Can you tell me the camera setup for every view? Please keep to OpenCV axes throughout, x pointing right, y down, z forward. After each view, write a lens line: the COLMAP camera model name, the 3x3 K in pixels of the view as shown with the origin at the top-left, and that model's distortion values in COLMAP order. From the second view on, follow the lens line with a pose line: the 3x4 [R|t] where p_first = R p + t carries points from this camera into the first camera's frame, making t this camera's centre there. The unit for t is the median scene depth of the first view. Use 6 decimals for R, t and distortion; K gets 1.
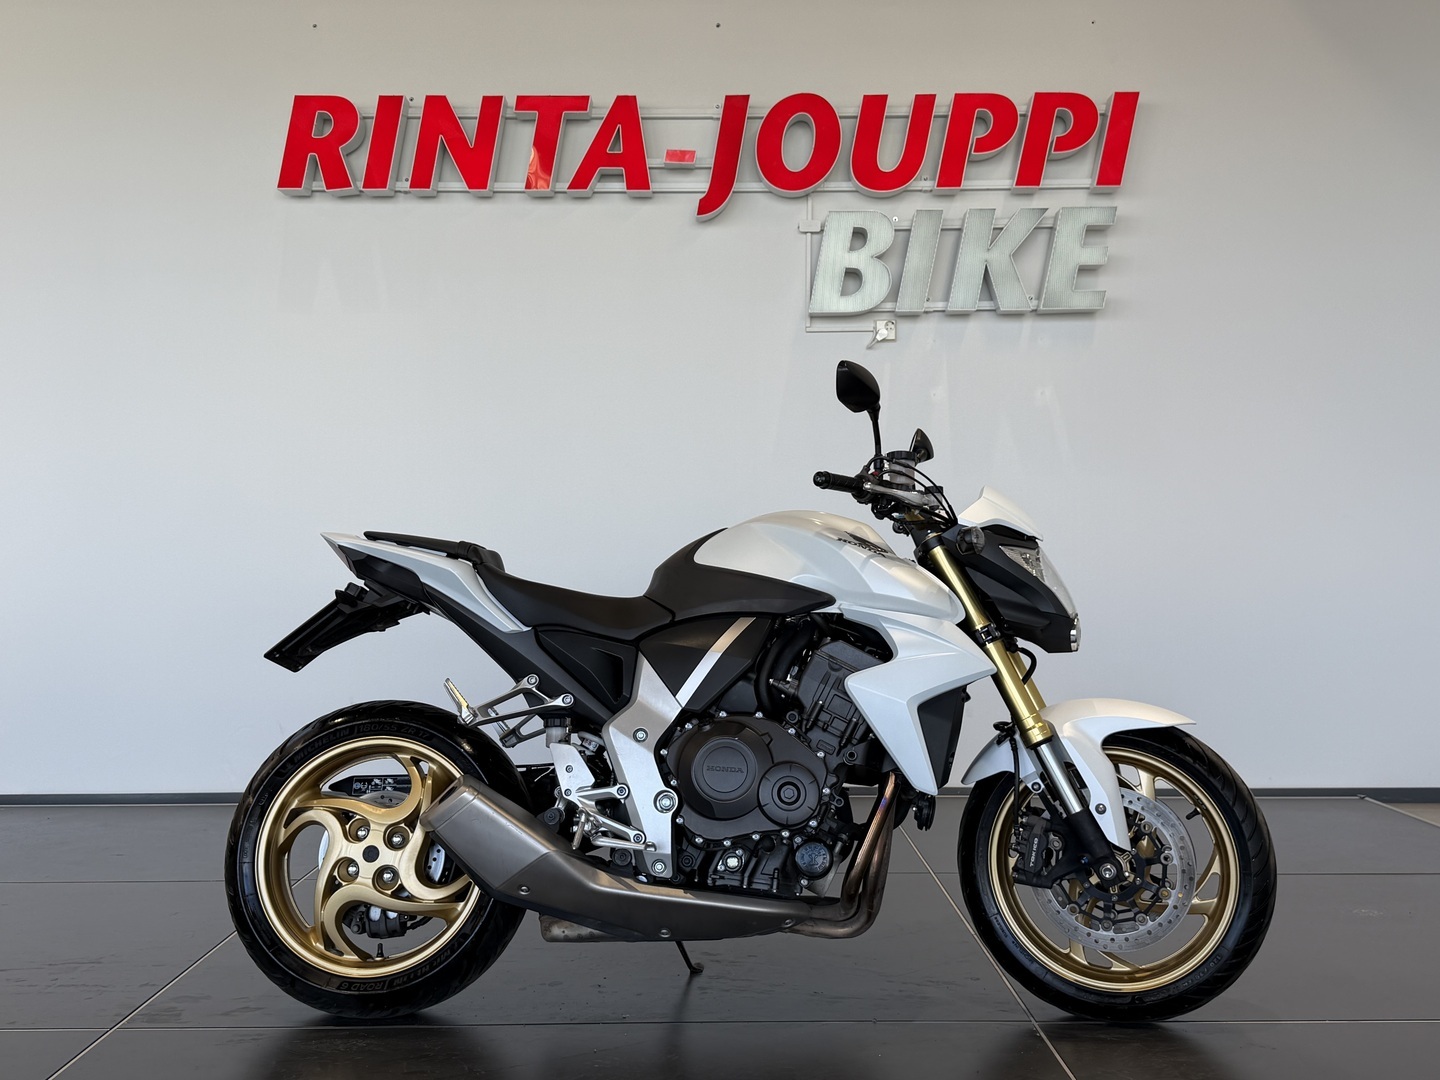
lens RADIAL K [[1406.4, 0, 720.0], [0, 1406.4, 540.0], [0, 0, 1]] dist [0.161680, -0.334628]
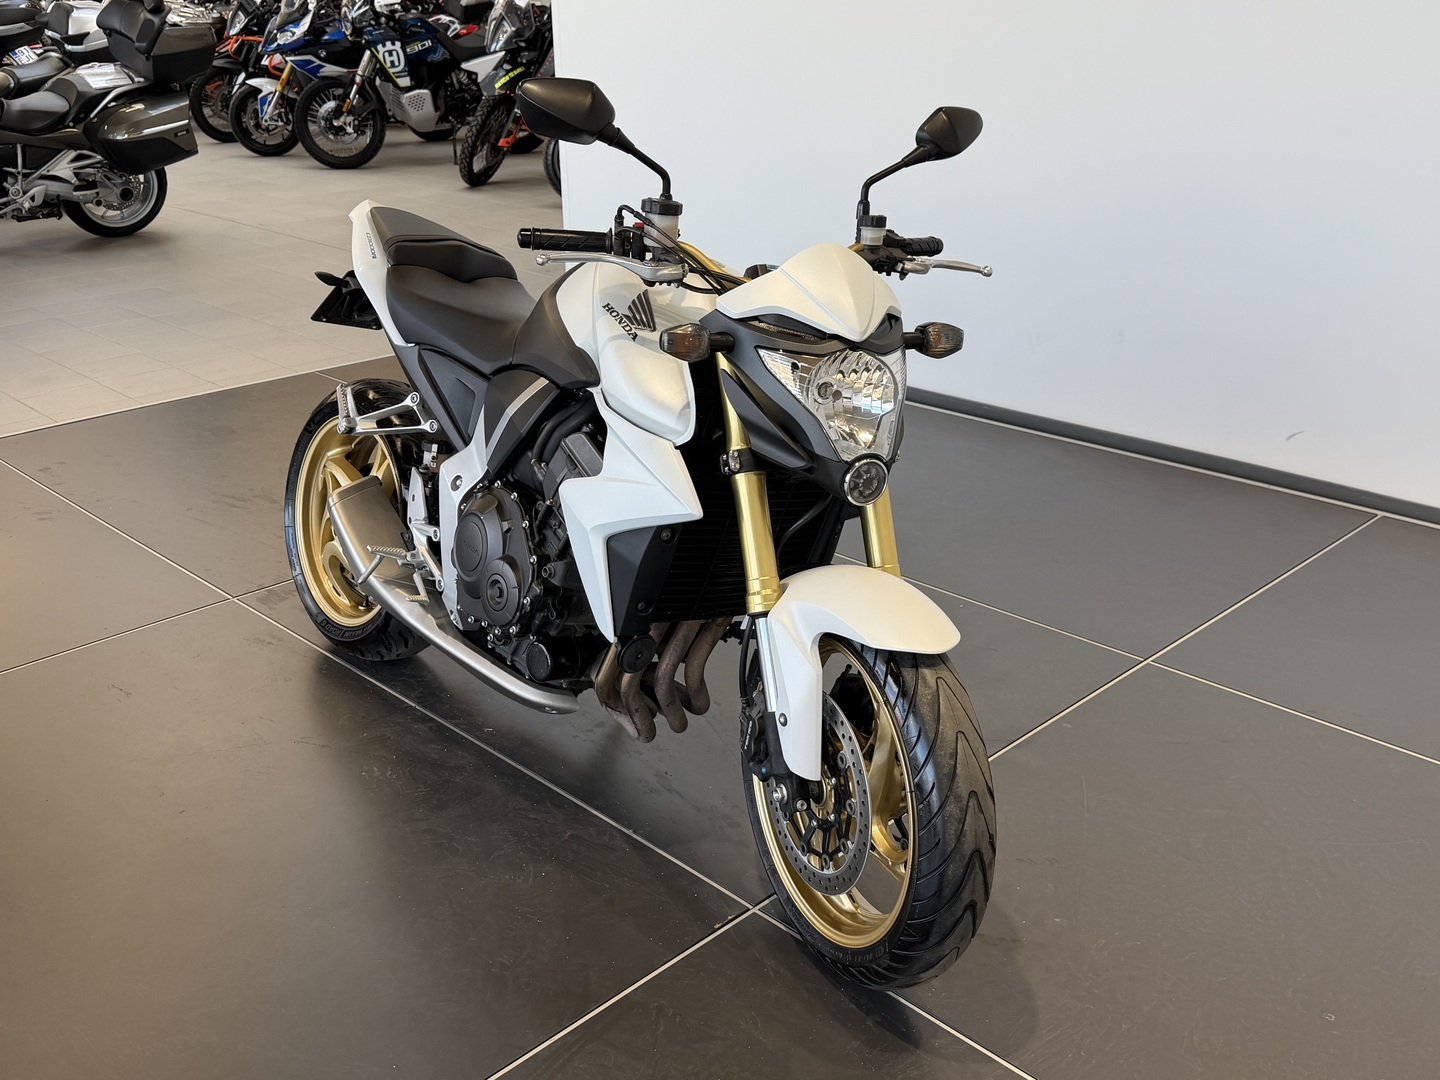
lens RADIAL K [[1406.4, 0, 720.0], [0, 1406.4, 540.0], [0, 0, 1]] dist [0.161680, -0.334628]
pose [[0.700330, 0.268054, -0.661577, 0.696383], [0.024830, 0.917105, 0.397871, -0.197109], [0.713387, -0.295069, 0.635621, 0.505375]]
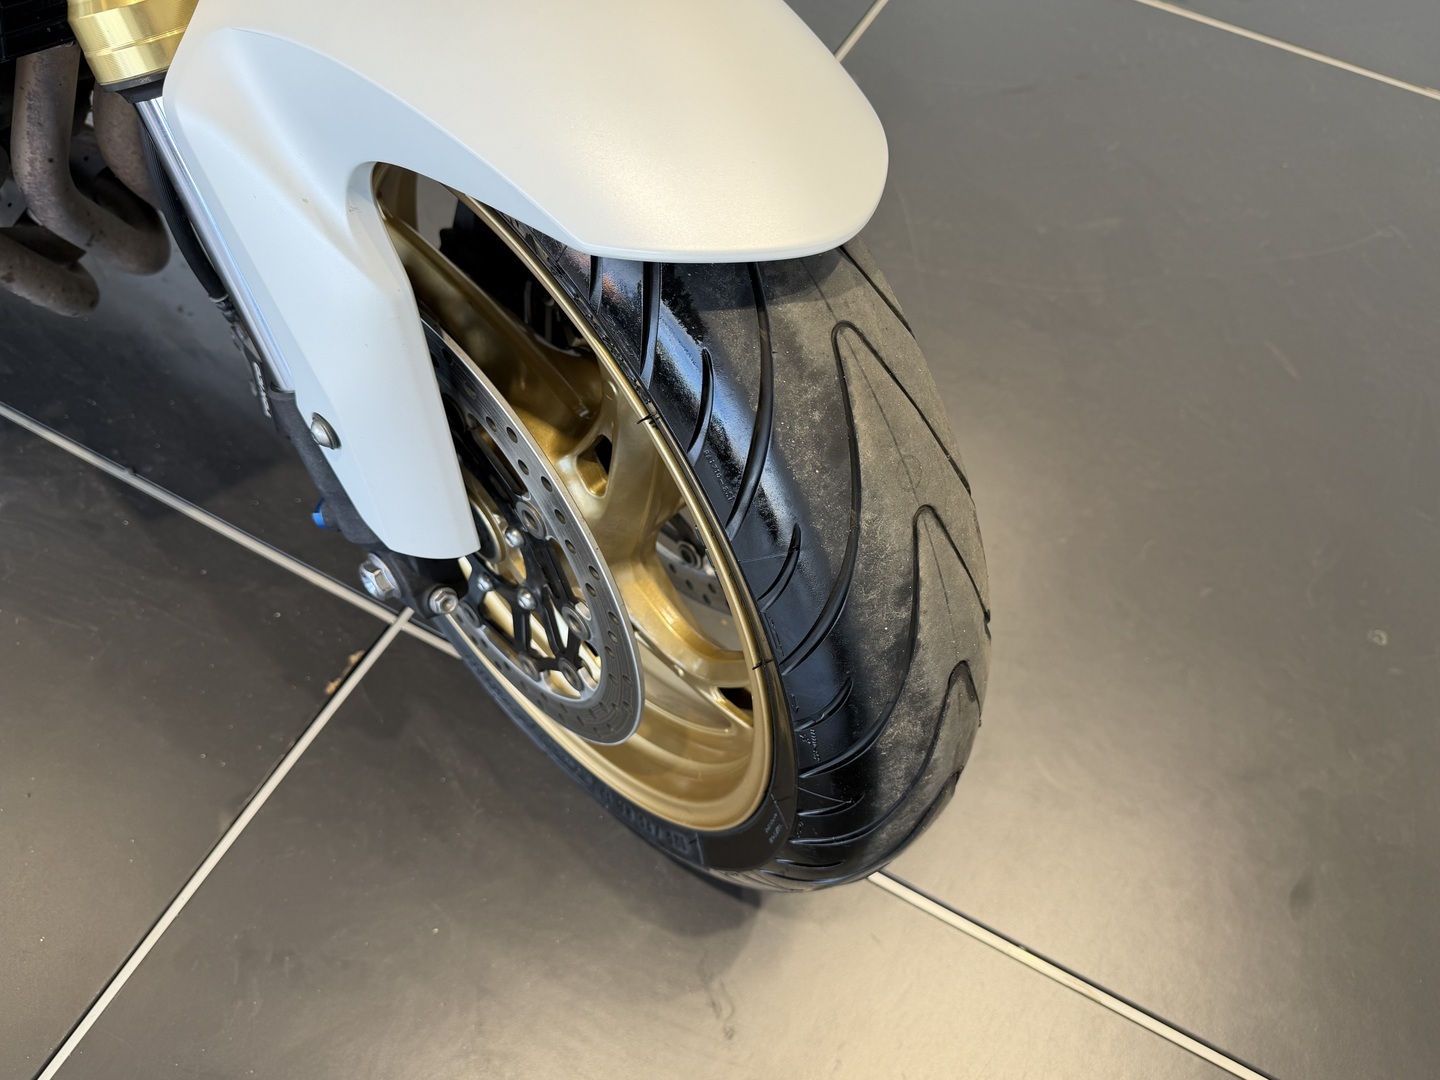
lens RADIAL K [[1037.7, 0, 720.0], [0, 1037.7, 540.0], [0, 0, 1]] dist [0.045794, -0.060544]
pose [[0.878372, 0.431178, -0.206271, 0.360474], [-0.032922, 0.485101, 0.873838, 0.034671], [0.476842, -0.760764, 0.440295, 0.909220]]
